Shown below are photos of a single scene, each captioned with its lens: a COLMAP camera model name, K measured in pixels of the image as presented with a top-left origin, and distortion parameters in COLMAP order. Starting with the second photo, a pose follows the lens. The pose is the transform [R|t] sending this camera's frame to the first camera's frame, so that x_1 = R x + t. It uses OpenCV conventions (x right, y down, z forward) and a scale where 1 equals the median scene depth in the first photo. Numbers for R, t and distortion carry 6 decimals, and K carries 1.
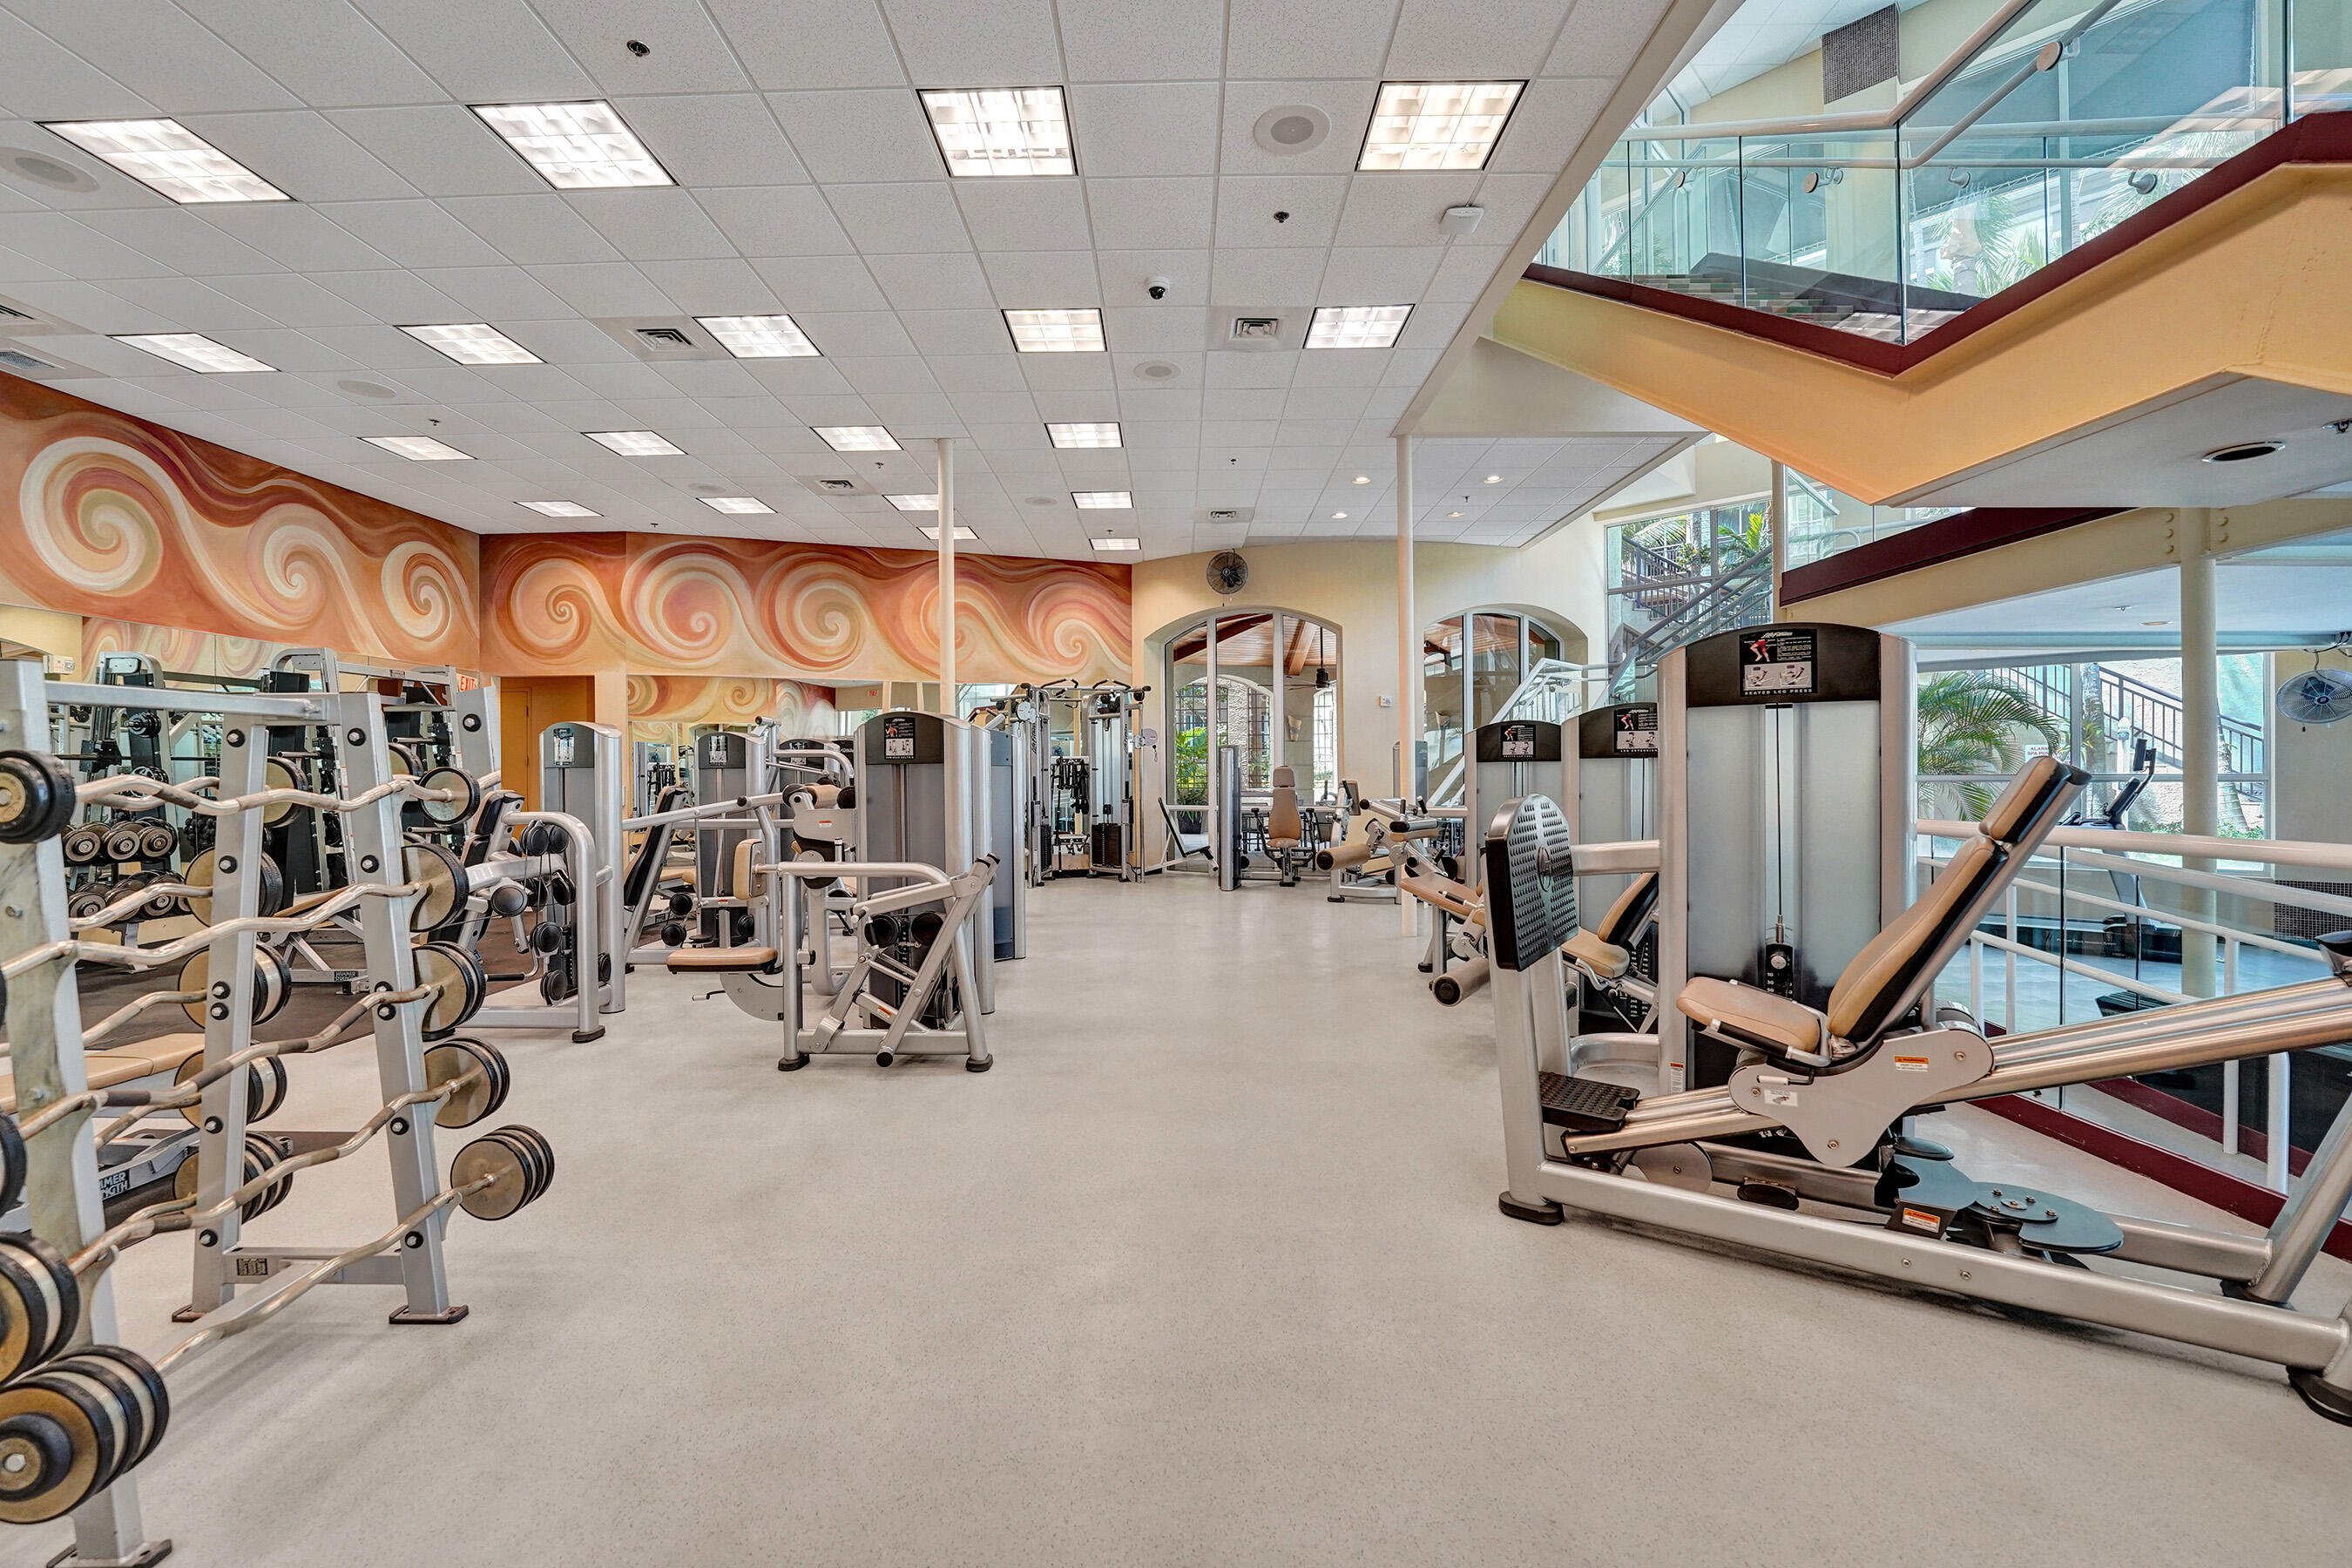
lens RADIAL K [[994.0, 0, 1173.5], [0, 994.0, 778.3], [0, 0, 1]] dist [-0.020098, 0.001354]
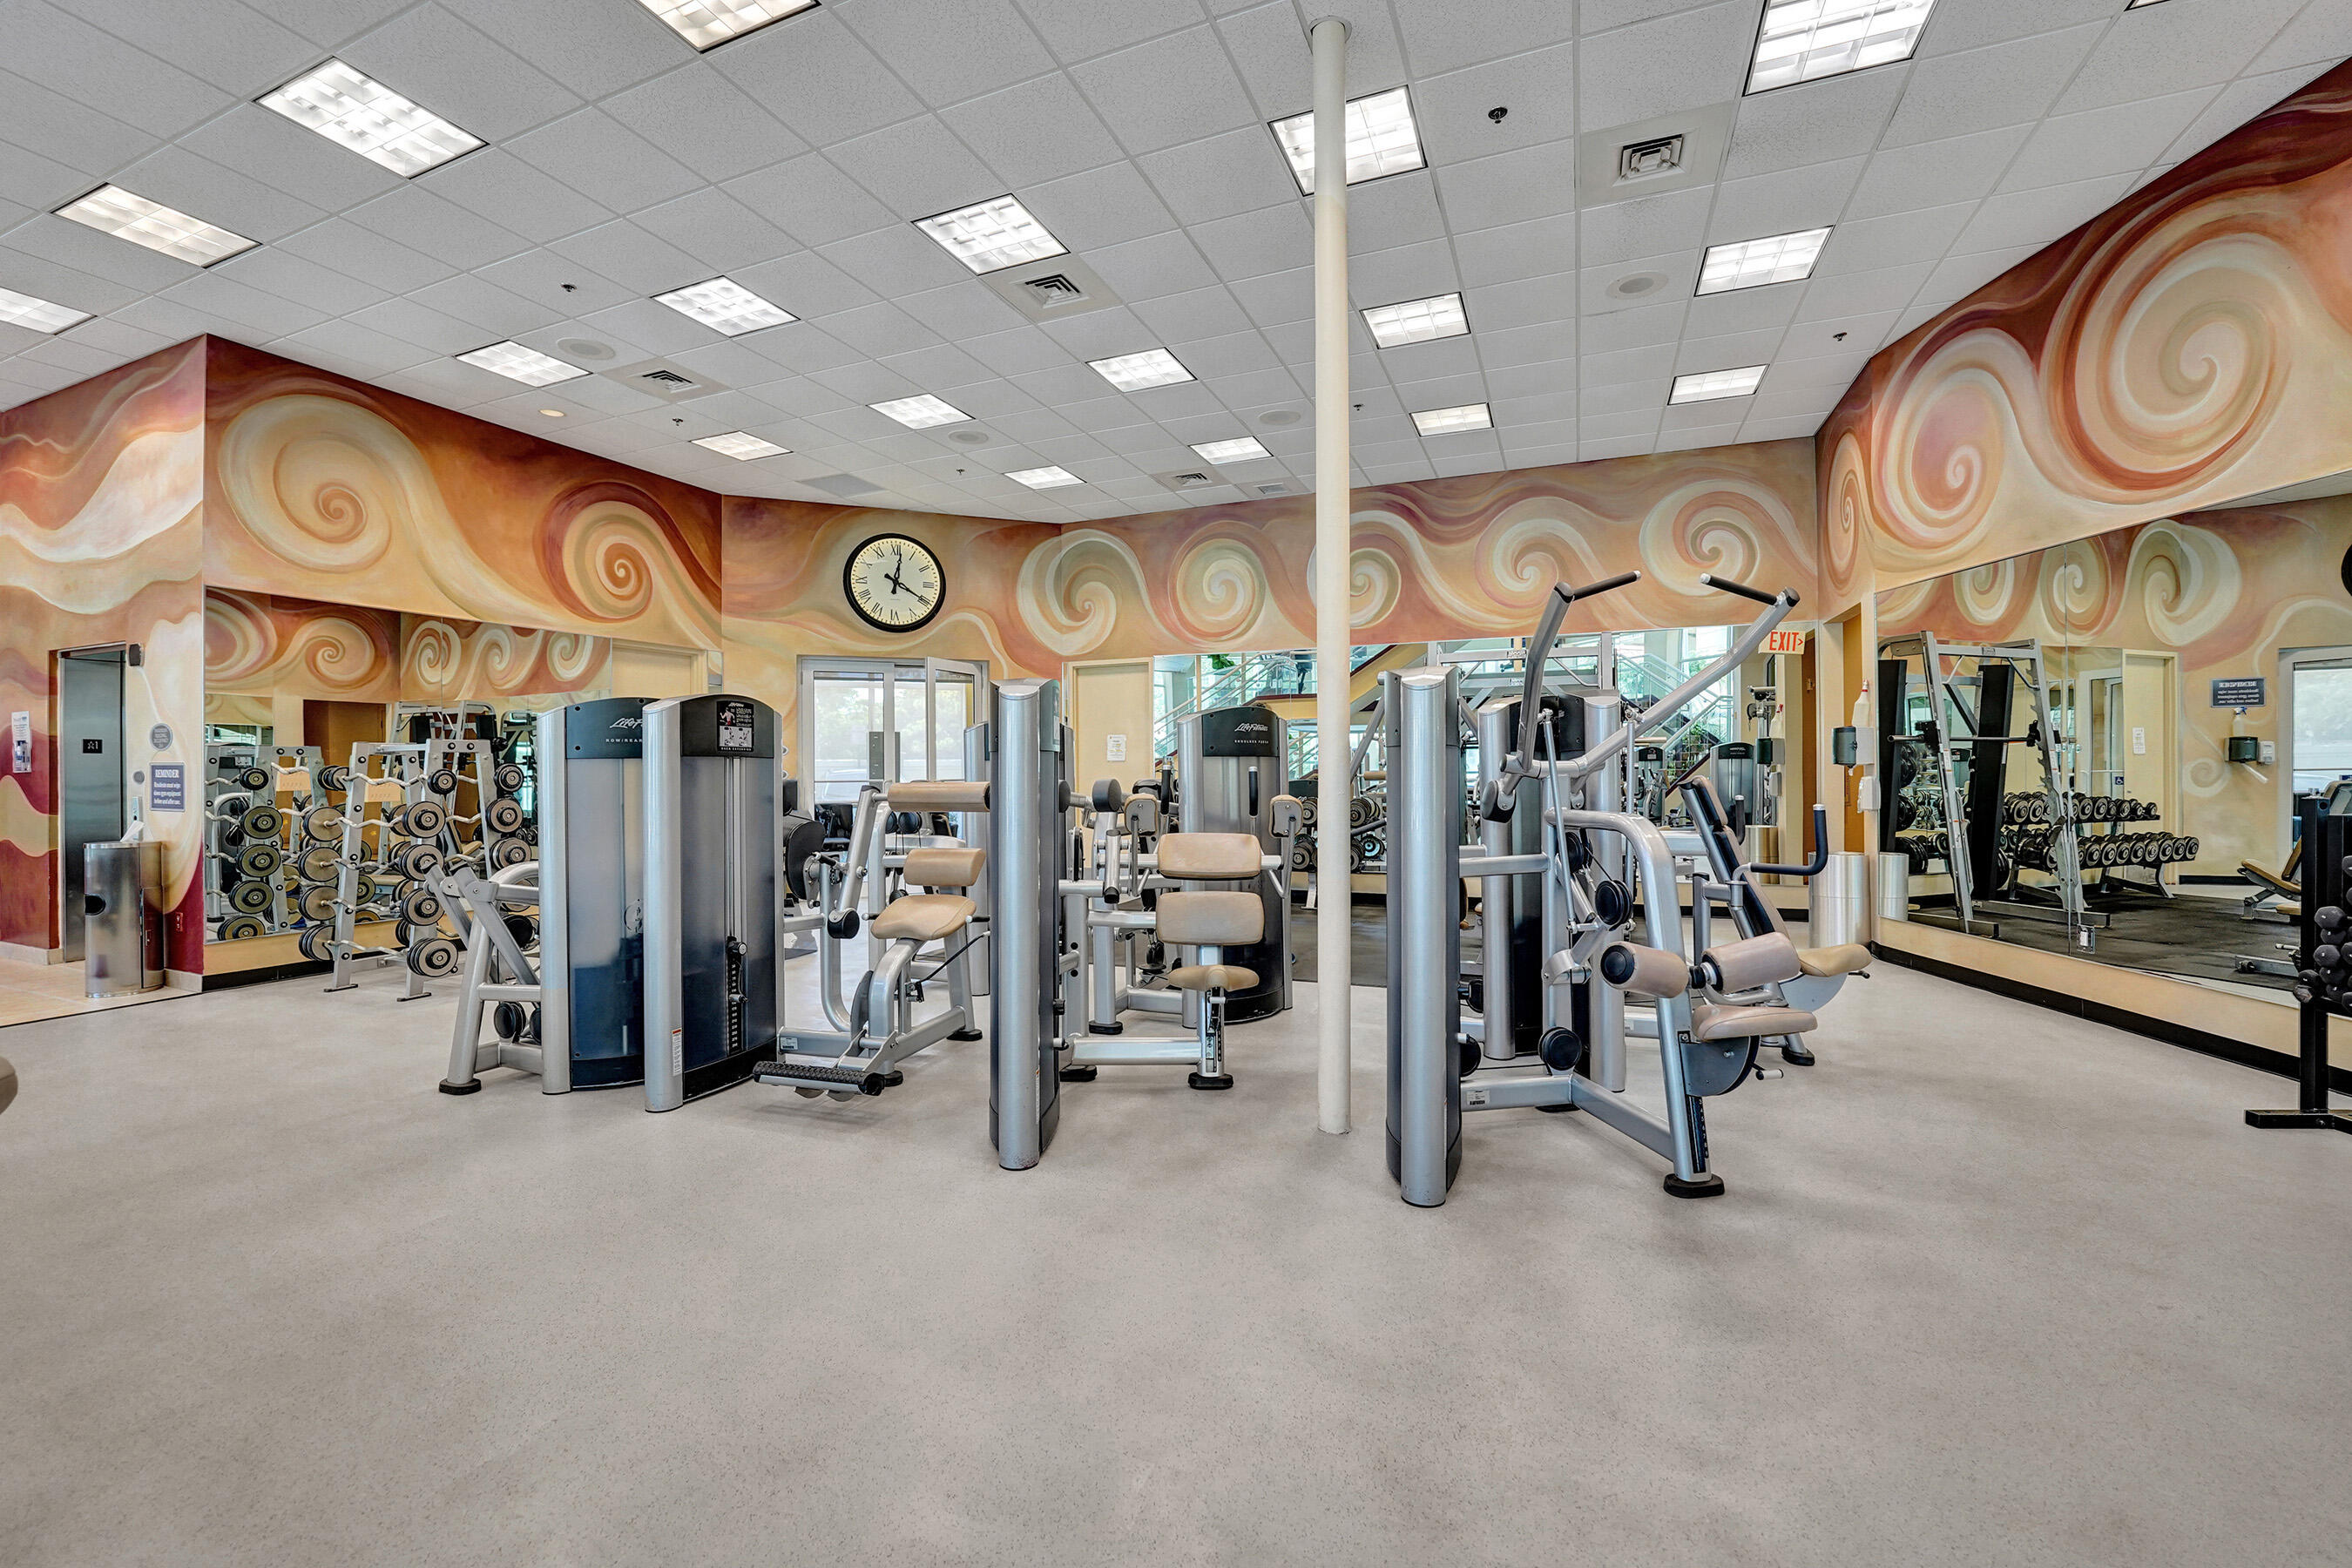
lens RADIAL K [[994.0, 0, 1170.3], [0, 994.0, 777.3], [0, 0, 1]] dist [-0.020098, 0.001354]
pose [[-0.381582, 0.011802, -0.924260, 0.211753], [0.000373, 0.999920, 0.012614, -0.000973], [0.924335, 0.004469, -0.381556, 1.051145]]
